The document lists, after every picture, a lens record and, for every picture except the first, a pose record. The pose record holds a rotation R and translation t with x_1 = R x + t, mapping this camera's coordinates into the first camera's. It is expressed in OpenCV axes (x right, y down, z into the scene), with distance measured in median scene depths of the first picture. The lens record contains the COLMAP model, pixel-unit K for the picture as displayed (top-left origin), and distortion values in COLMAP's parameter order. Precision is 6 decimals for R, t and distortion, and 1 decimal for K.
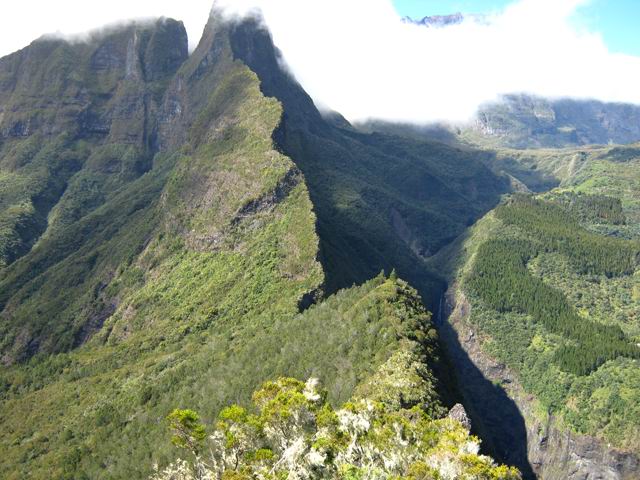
lens RADIAL K [[730.5, 0, 320.0], [0, 730.5, 240.0], [0, 0, 1]] dist [-0.086034, -0.021411]
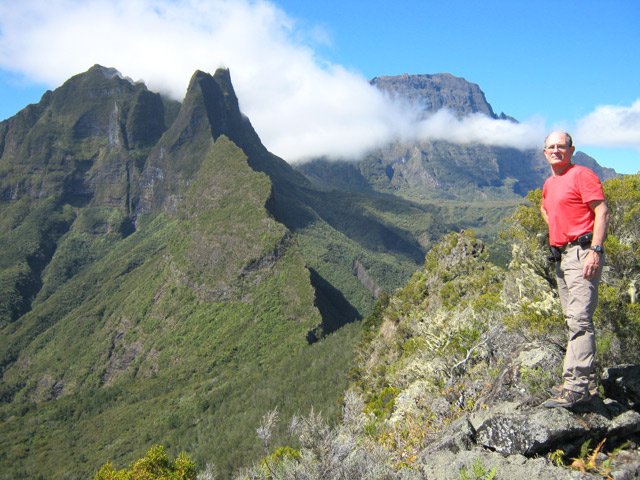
lens RADIAL K [[730.5, 0, 320.0], [0, 730.5, 240.0], [0, 0, 1]] dist [-0.086034, -0.021411]
pose [[0.997594, -0.020551, 0.066218, -0.049090], [0.025130, 0.997295, -0.069079, 0.000664], [-0.064619, 0.070577, 0.995411, -0.185365]]
